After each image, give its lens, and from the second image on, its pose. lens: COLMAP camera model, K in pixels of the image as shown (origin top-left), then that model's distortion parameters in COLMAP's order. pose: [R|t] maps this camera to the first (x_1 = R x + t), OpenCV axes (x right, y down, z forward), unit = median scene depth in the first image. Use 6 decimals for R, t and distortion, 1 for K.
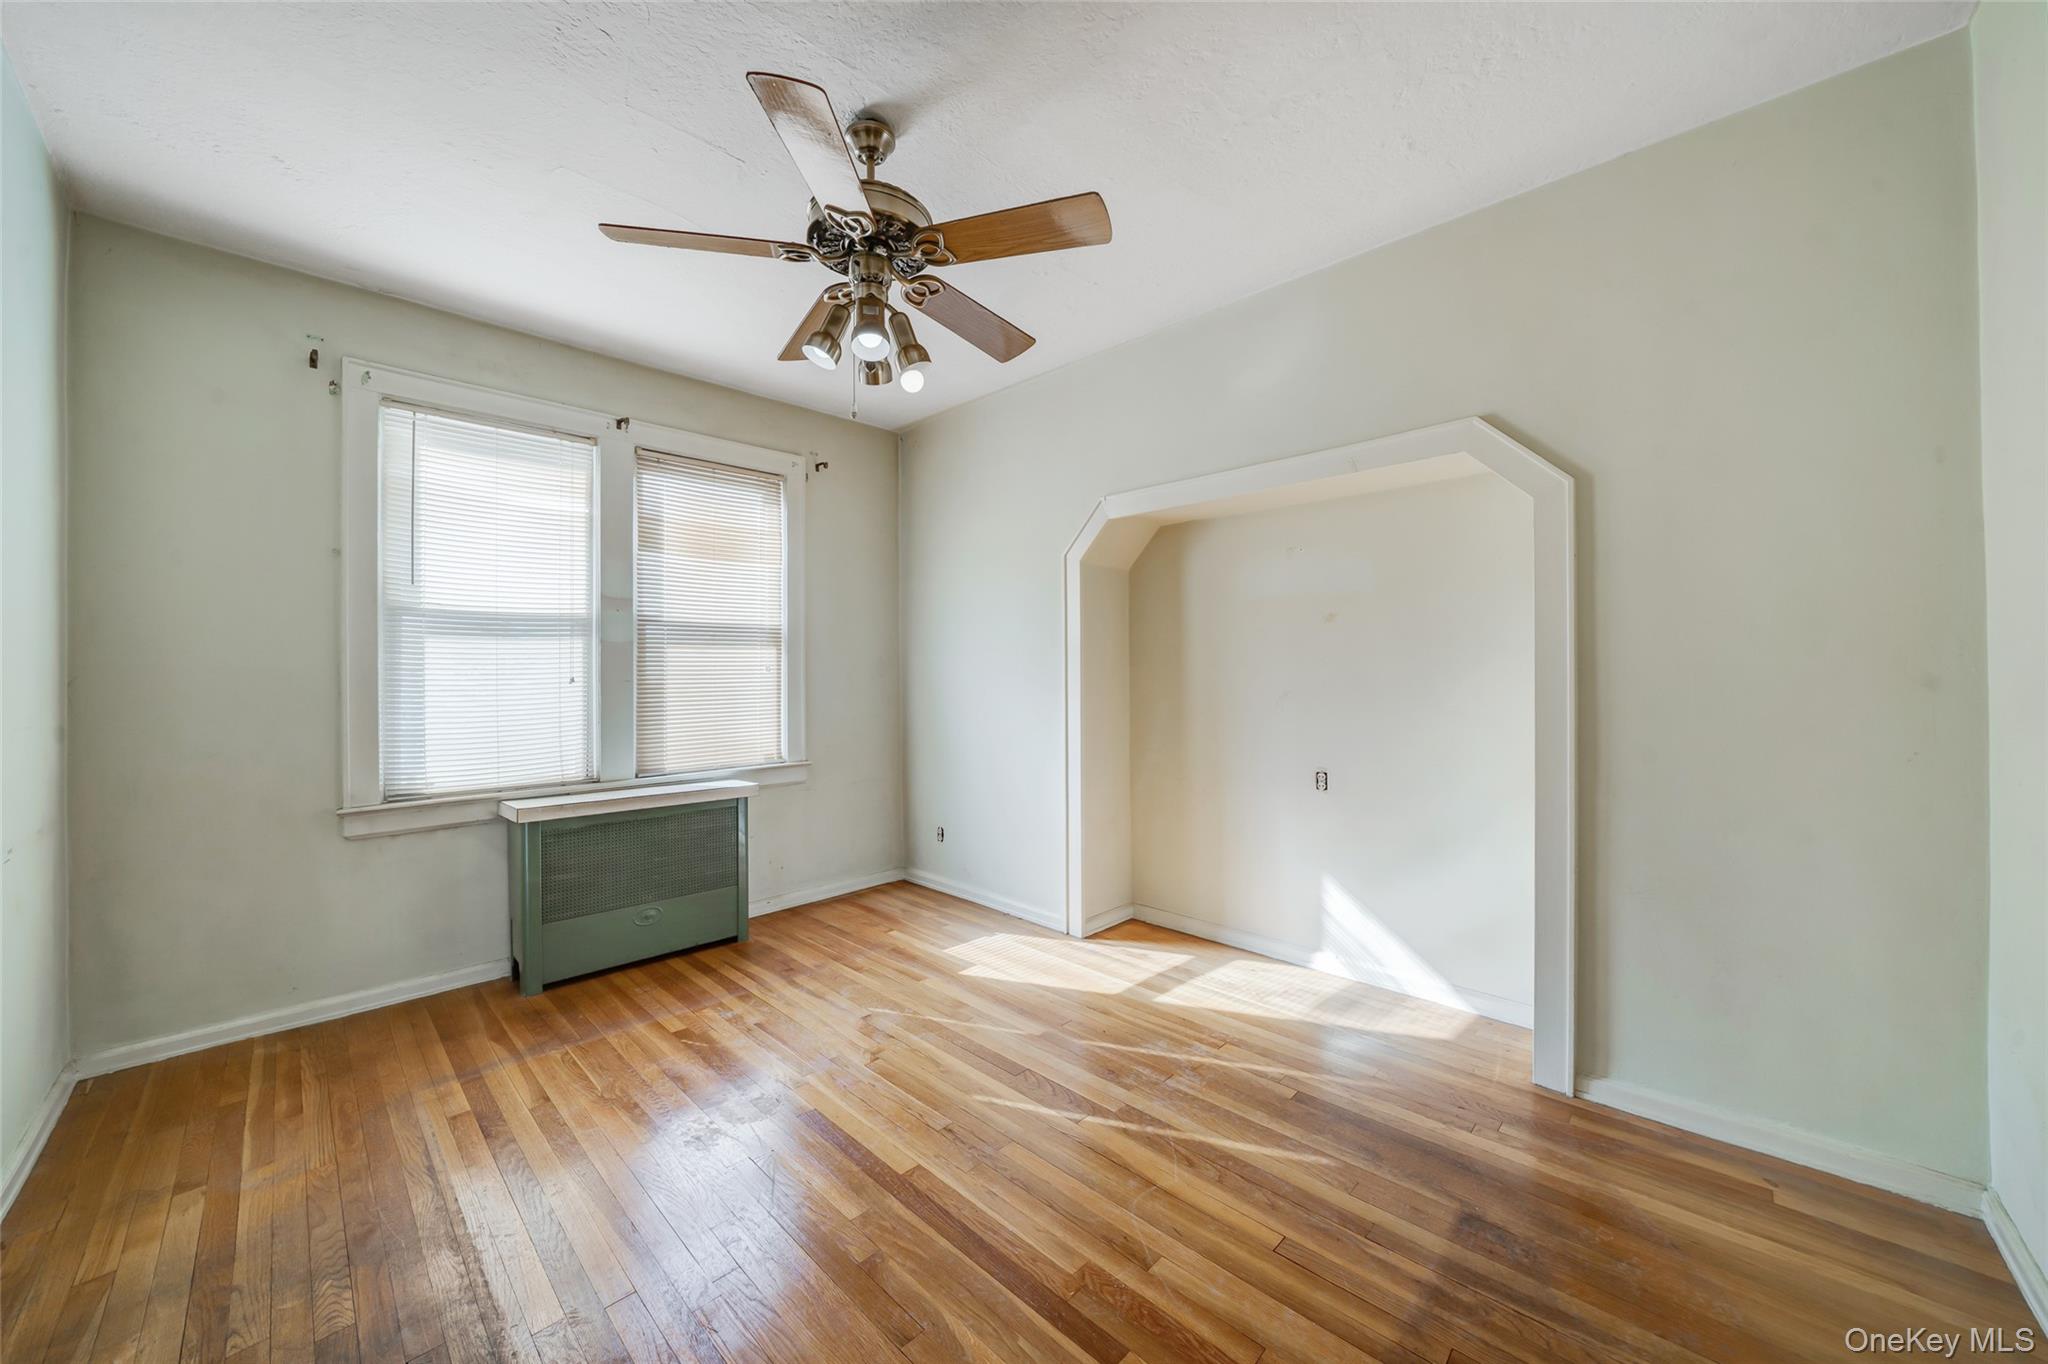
lens RADIAL K [[728.5, 0, 1028.4], [0, 728.5, 677.8], [0, 0, 1]] dist [-0.021513, -0.000045]
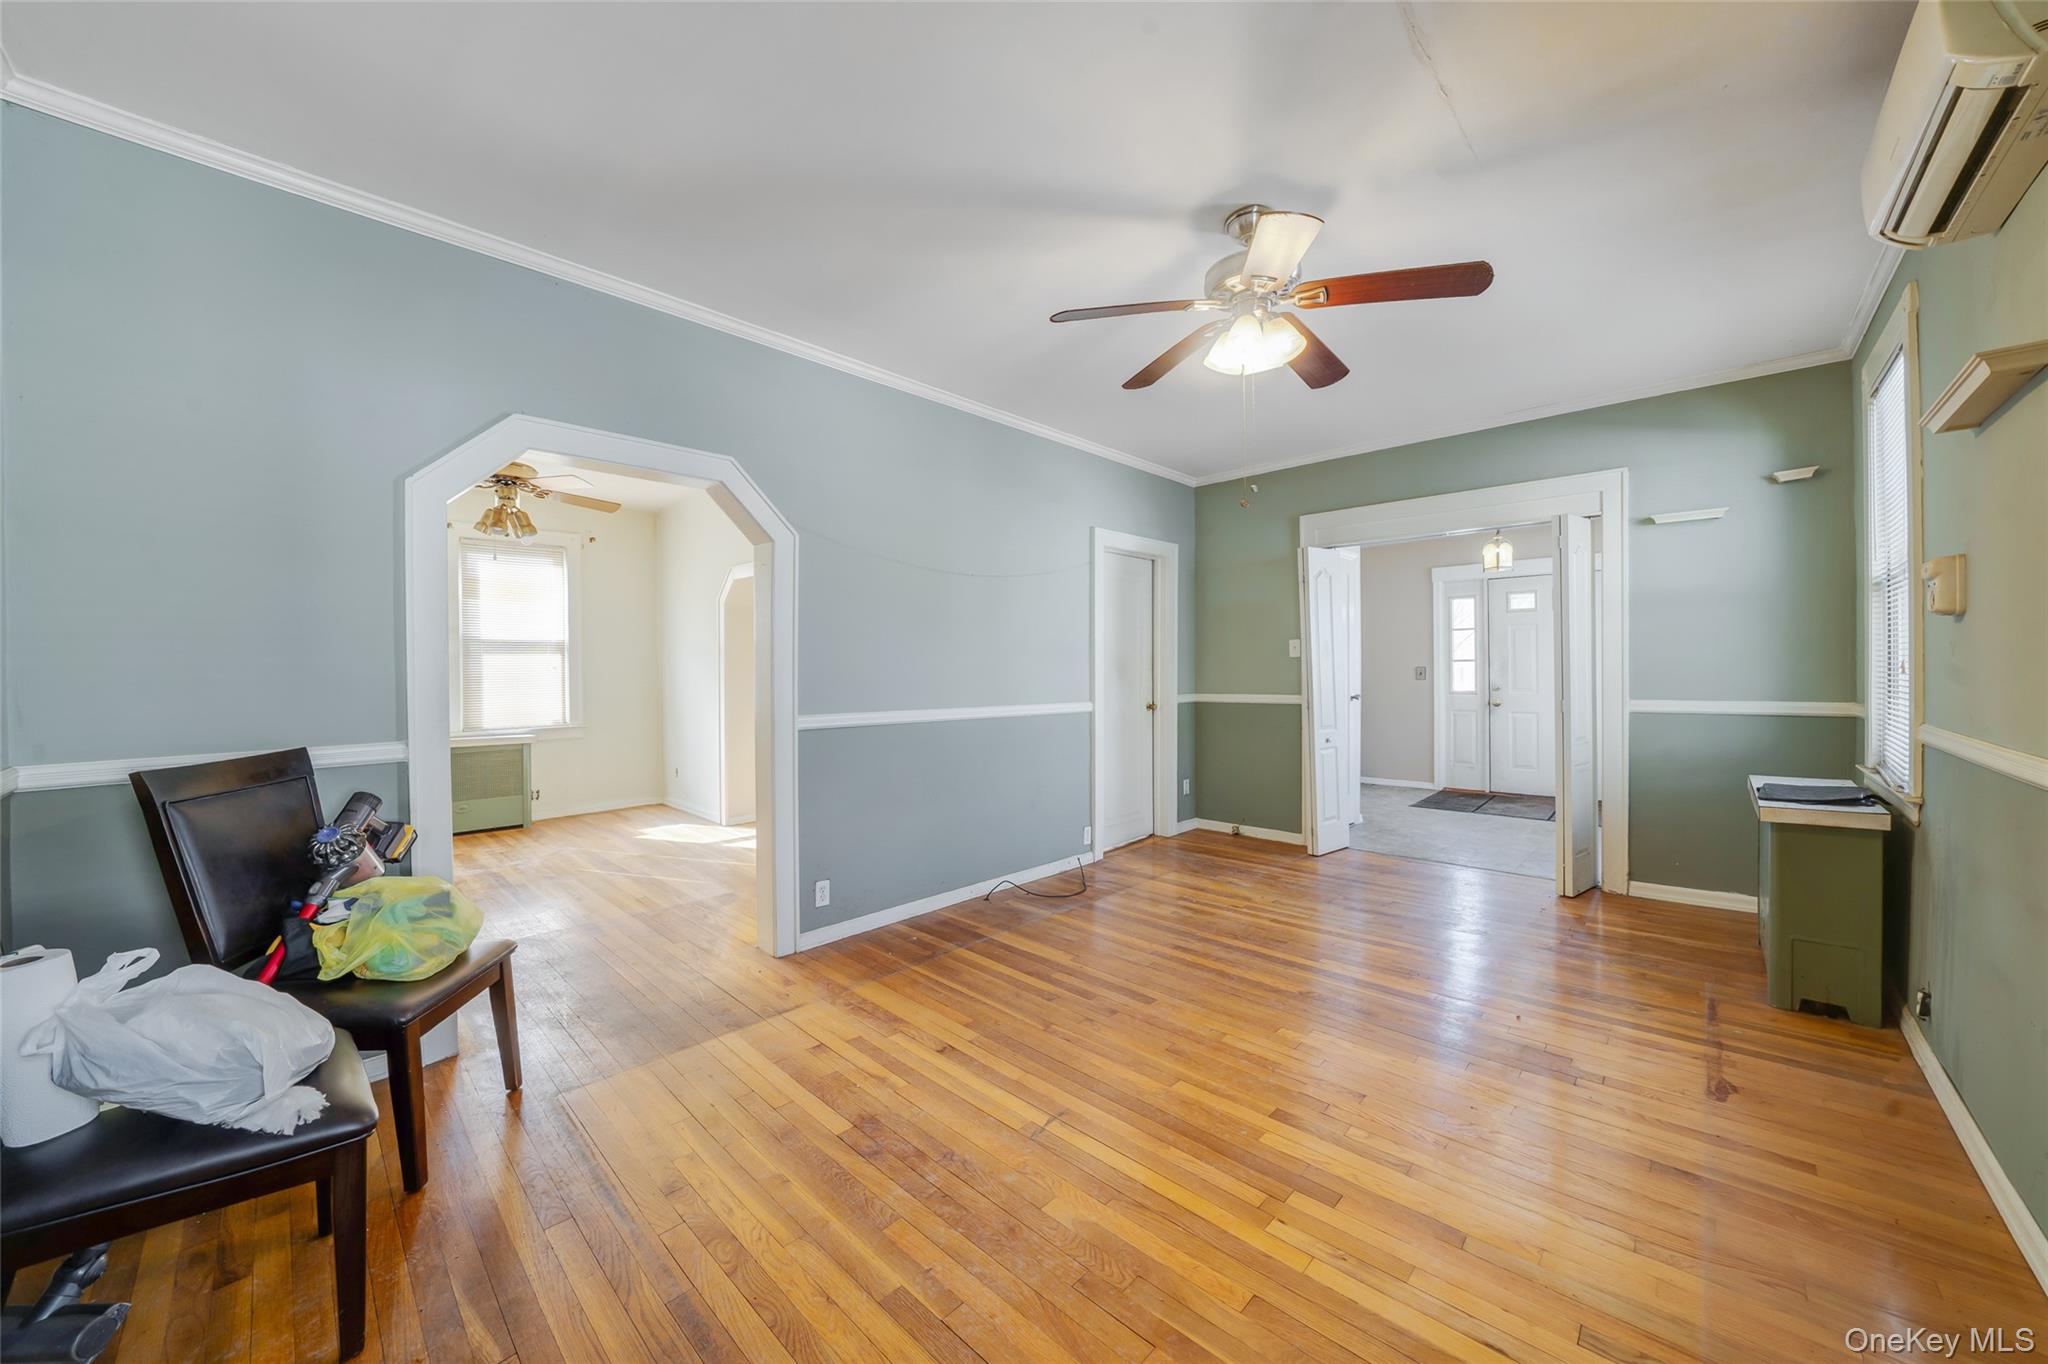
lens RADIAL K [[728.5, 0, 1032.3], [0, 728.5, 672.3], [0, 0, 1]] dist [-0.021513, -0.000045]
pose [[0.999887, -0.008173, 0.012613, 0.722261], [0.008085, 0.999943, 0.007010, -0.003973], [-0.012669, -0.006908, 0.999896, -0.658399]]
